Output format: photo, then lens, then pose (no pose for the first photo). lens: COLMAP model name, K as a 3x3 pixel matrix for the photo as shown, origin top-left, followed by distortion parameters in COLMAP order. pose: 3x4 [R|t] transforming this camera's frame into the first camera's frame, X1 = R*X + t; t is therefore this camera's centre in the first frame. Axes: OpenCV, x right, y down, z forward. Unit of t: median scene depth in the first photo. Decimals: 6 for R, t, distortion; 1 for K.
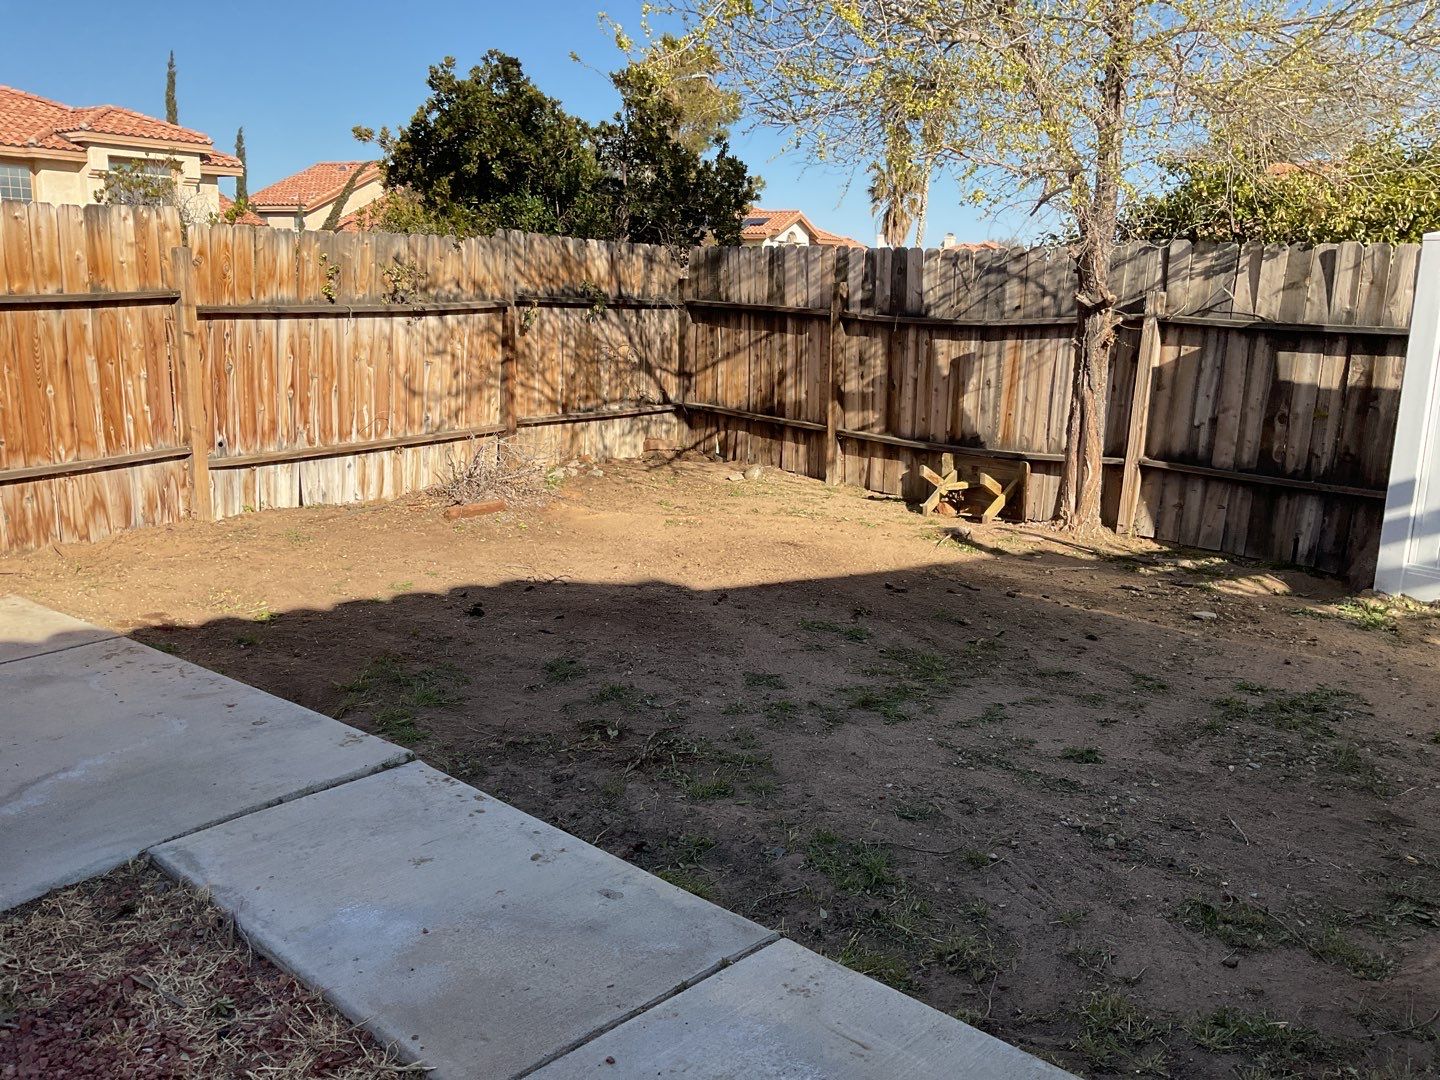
lens RADIAL K [[1182.2, 0, 702.7], [0, 1182.2, 545.0], [0, 0, 1]] dist [0.081741, -0.145206]
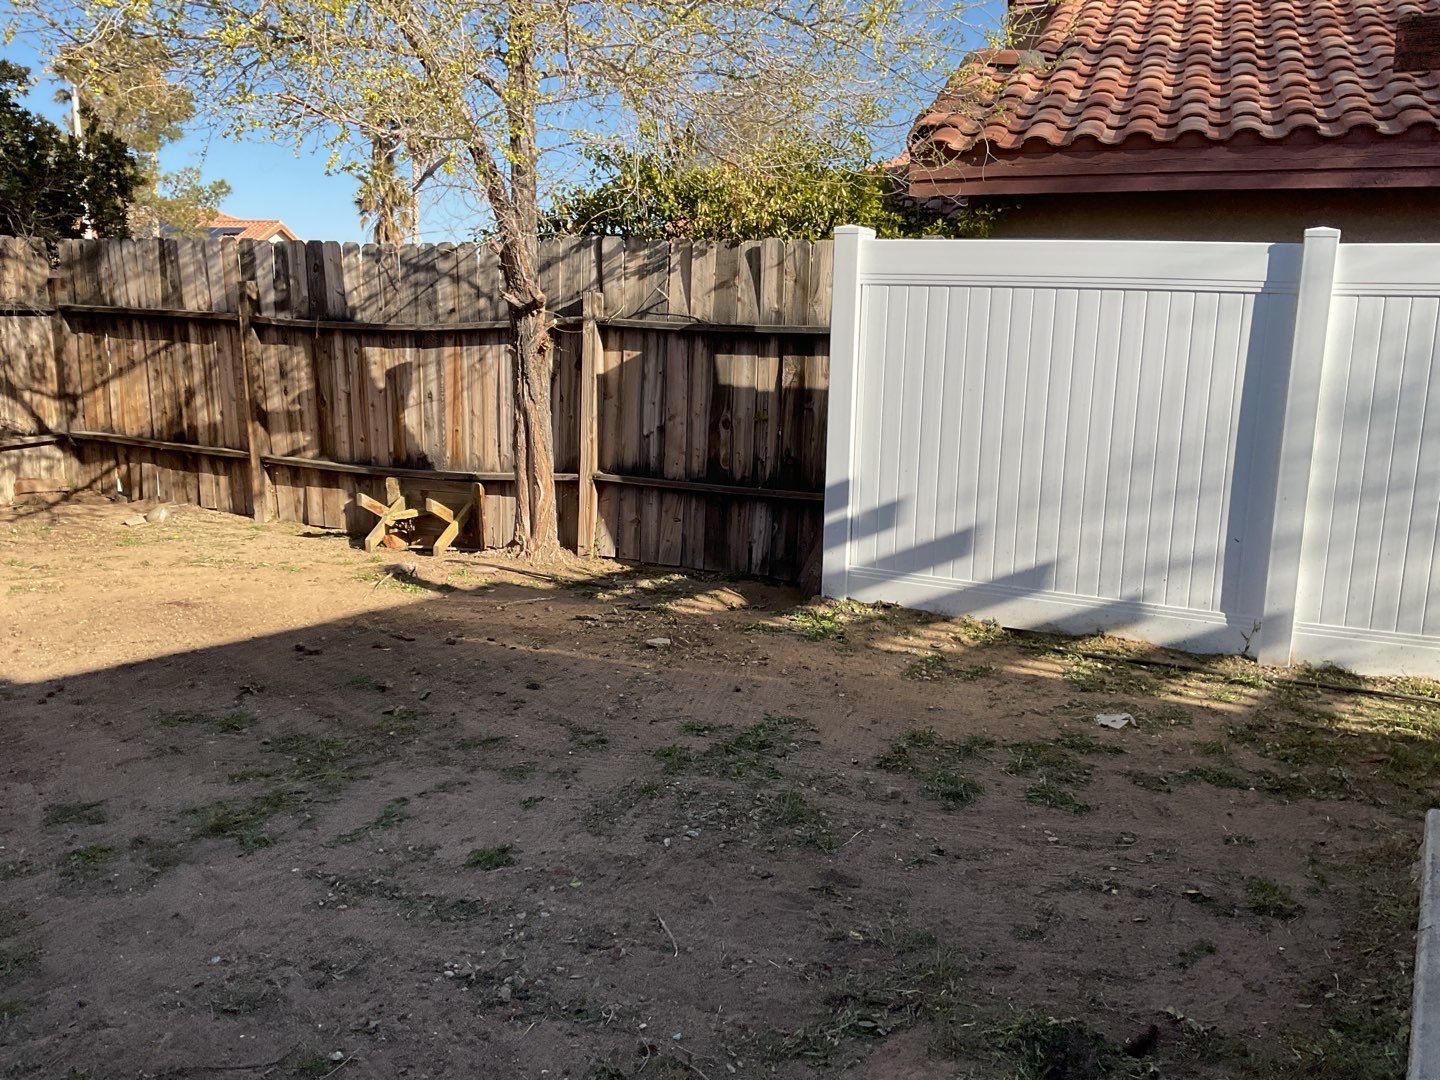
lens RADIAL K [[1182.2, 0, 713.3], [0, 1182.2, 539.6], [0, 0, 1]] dist [0.081741, -0.145206]
pose [[0.920474, -0.078218, 0.382895, 0.107699], [0.085774, 0.996311, -0.002674, -0.011991], [-0.381274, 0.035304, 0.923788, 0.134393]]
